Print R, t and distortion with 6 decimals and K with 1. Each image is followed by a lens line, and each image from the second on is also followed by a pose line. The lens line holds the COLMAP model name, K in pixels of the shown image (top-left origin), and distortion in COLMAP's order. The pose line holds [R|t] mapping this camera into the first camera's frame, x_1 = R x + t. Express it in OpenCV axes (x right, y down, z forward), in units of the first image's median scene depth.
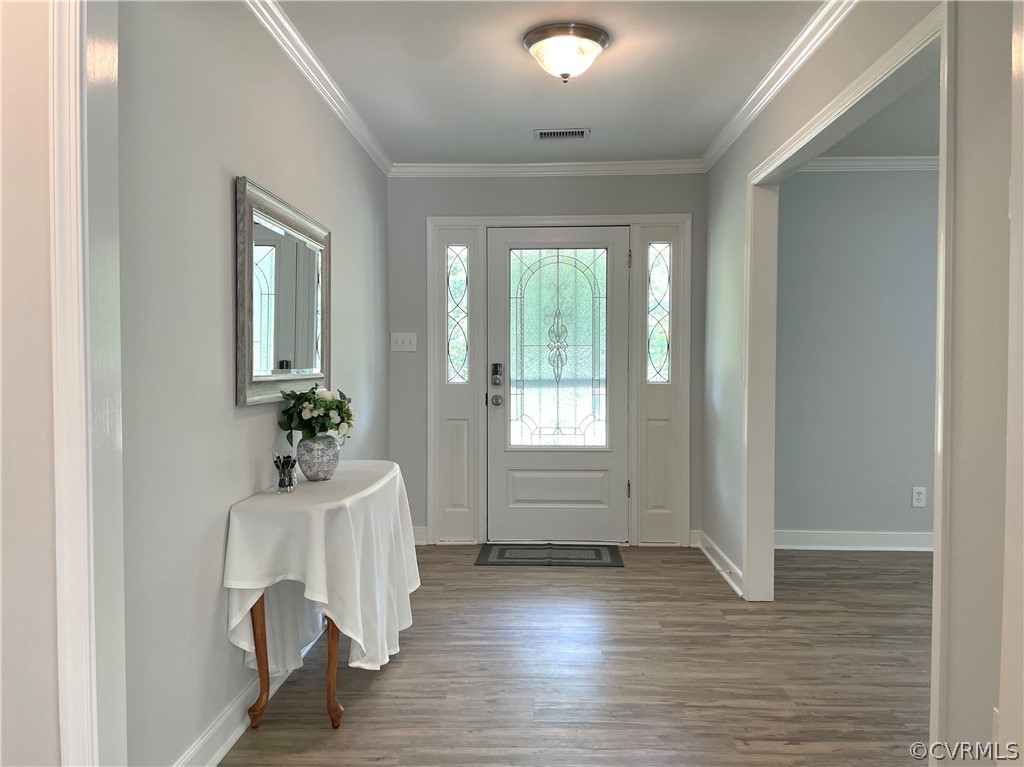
lens RADIAL K [[776.9, 0, 513.6], [0, 776.9, 377.9], [0, 0, 1]] dist [0.055032, -0.077130]
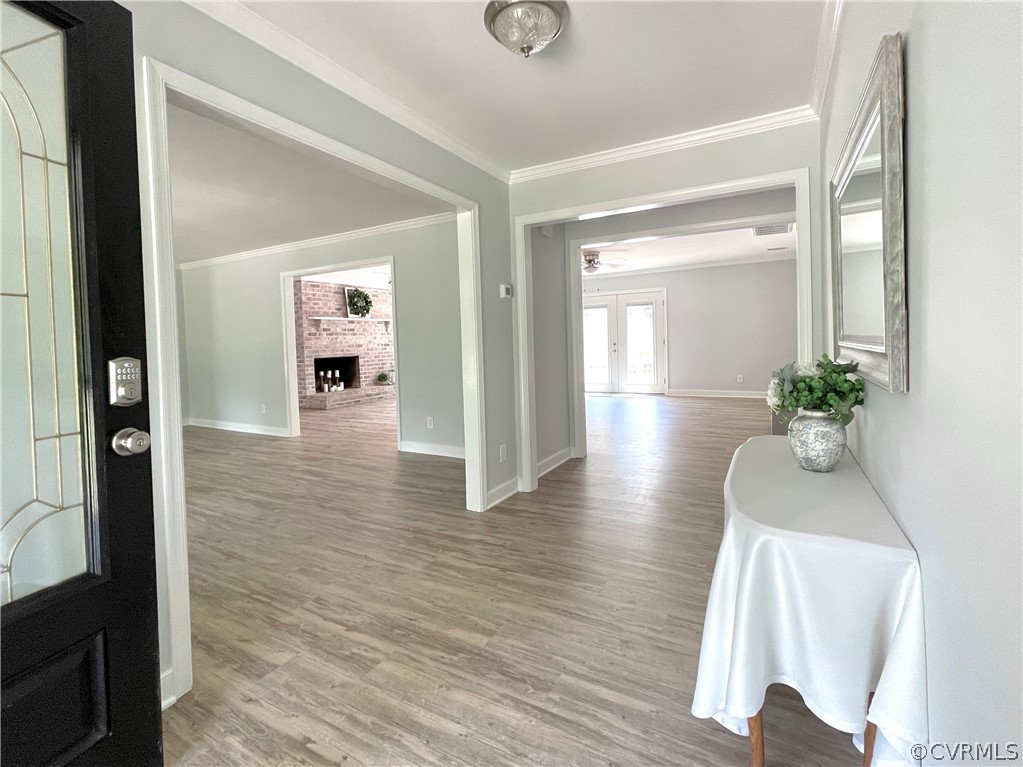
lens RADIAL K [[463.2, 0, 519.4], [0, 463.2, 350.4], [0, 0, 1]] dist [-0.011485, -0.001370]
pose [[-0.891259, 0.013358, 0.453298, -0.204971], [0.035448, 0.998560, 0.040269, -0.028376], [-0.452107, 0.051958, -0.890449, 1.679481]]
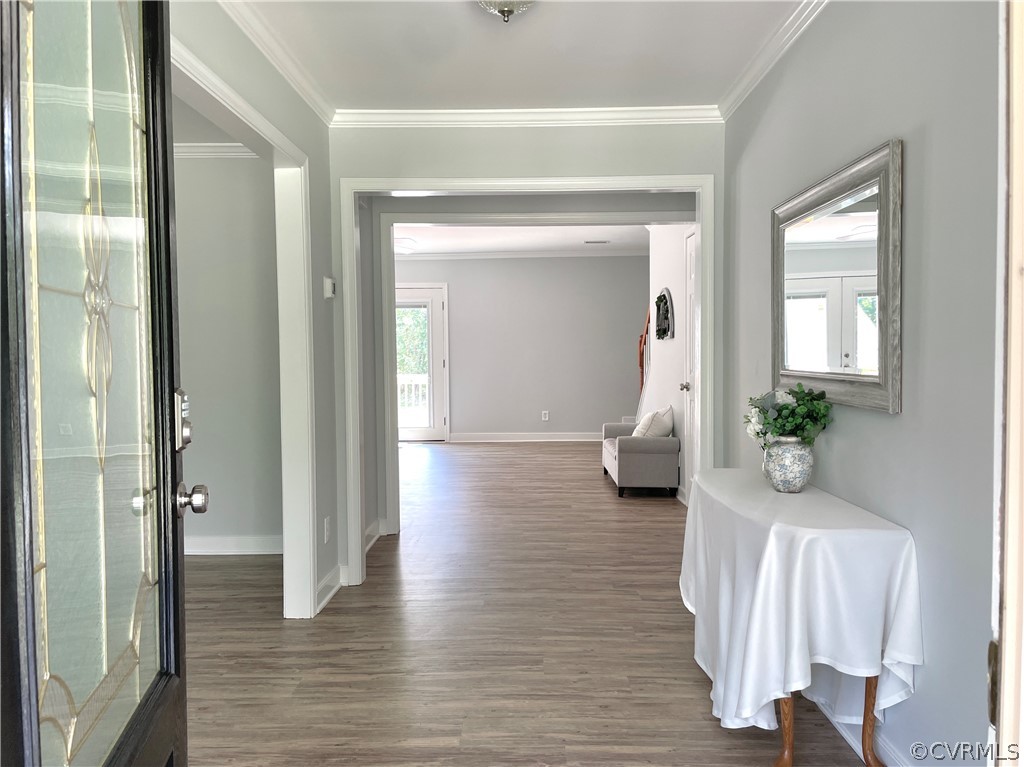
lens RADIAL K [[776.9, 0, 513.7], [0, 776.9, 379.2], [0, 0, 1]] dist [0.055032, -0.077130]
pose [[-0.999862, 0.008357, -0.014389, 0.077896], [0.007533, 0.998382, 0.056368, -0.051953], [0.014836, 0.056252, -0.998306, 2.000458]]
